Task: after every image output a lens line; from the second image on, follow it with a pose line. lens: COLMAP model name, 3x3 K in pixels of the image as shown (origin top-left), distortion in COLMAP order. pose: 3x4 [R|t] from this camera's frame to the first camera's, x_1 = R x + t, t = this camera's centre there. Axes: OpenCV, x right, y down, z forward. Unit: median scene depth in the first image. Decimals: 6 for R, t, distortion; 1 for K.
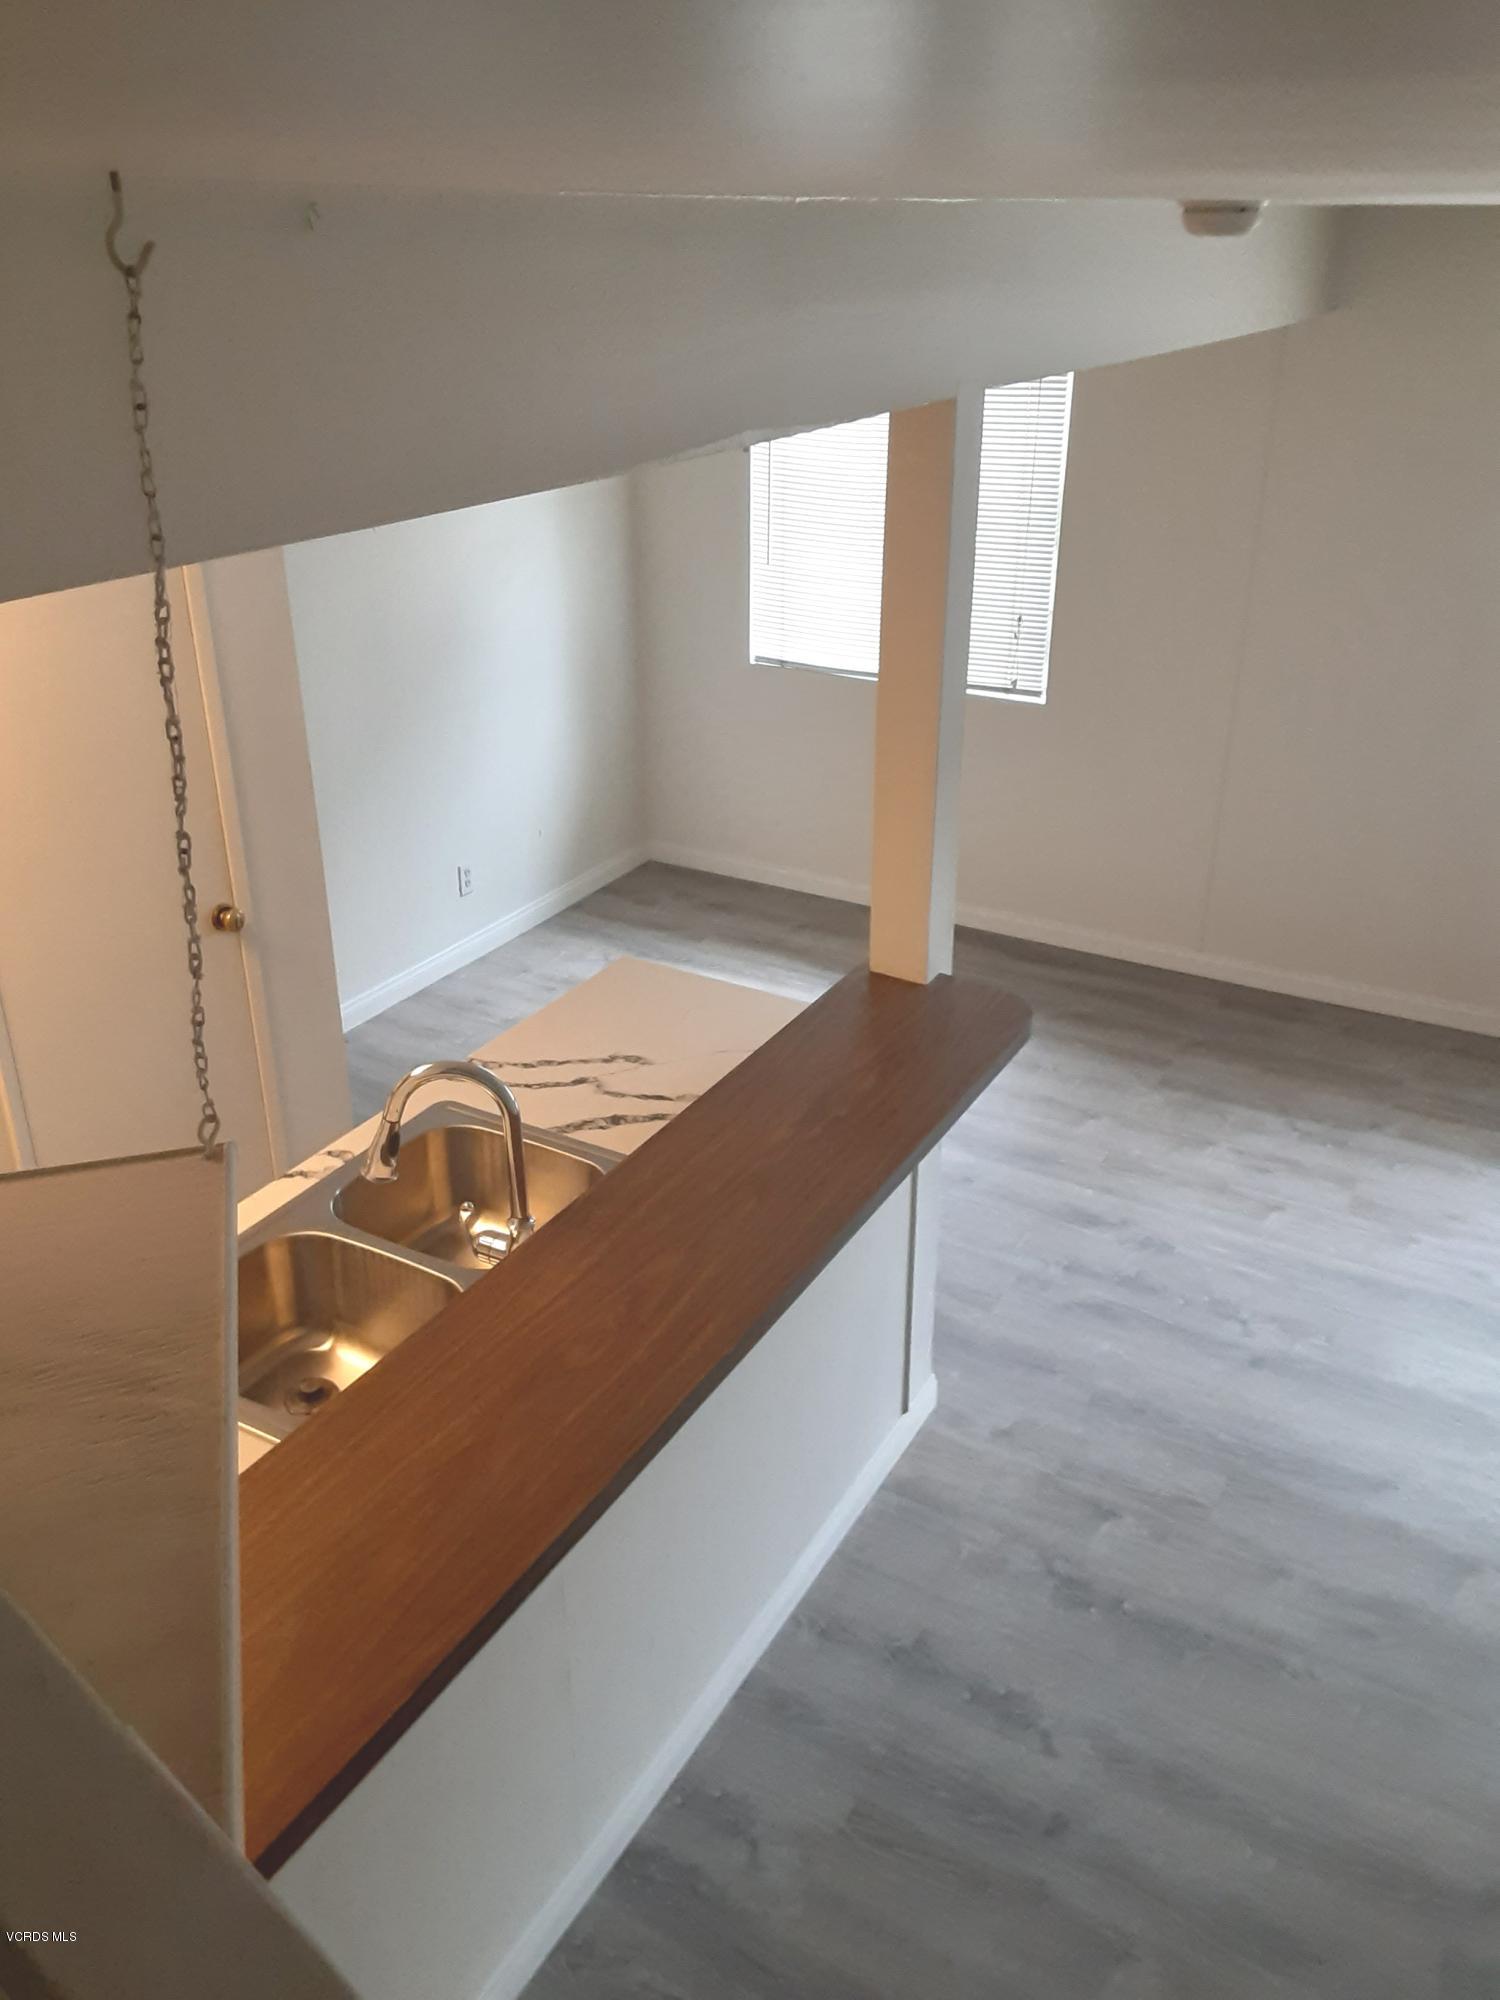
lens RADIAL K [[1626.9, 0, 748.9], [0, 1626.9, 969.9], [0, 0, 1]] dist [0.150748, -0.254312]
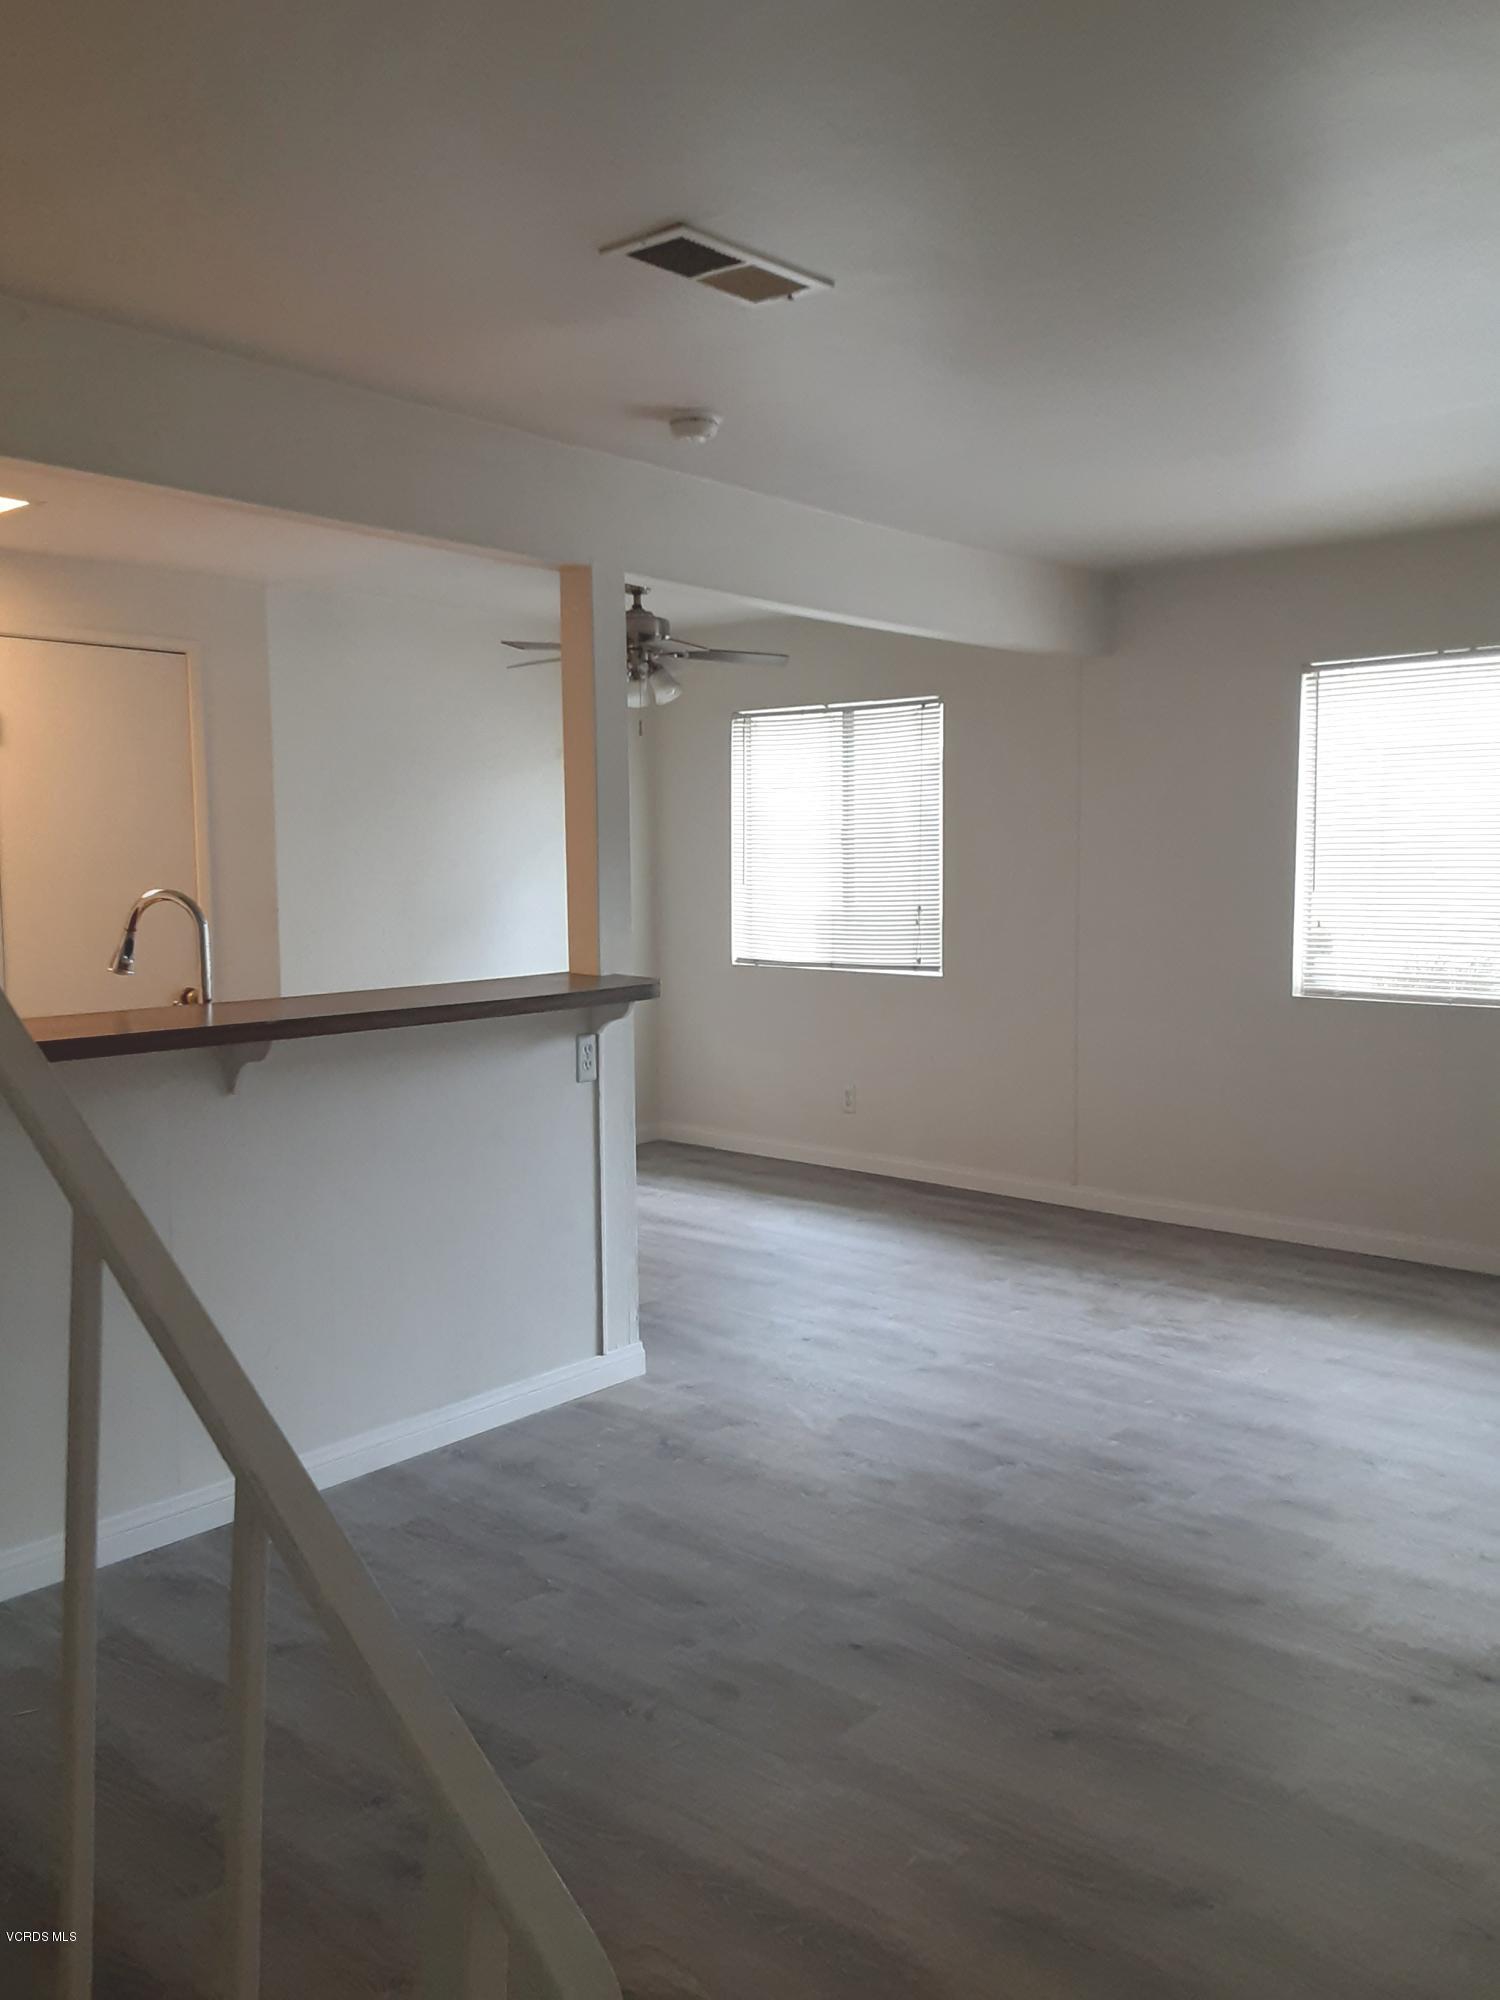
lens RADIAL K [[1587.6, 0, 752.5], [0, 1587.6, 988.7], [0, 0, 1]] dist [0.127015, -0.204651]
pose [[0.982859, 0.011685, -0.183988, 0.316869], [-0.071643, 0.943759, -0.322779, 0.290238], [0.169869, 0.330428, 0.928419, -0.143618]]
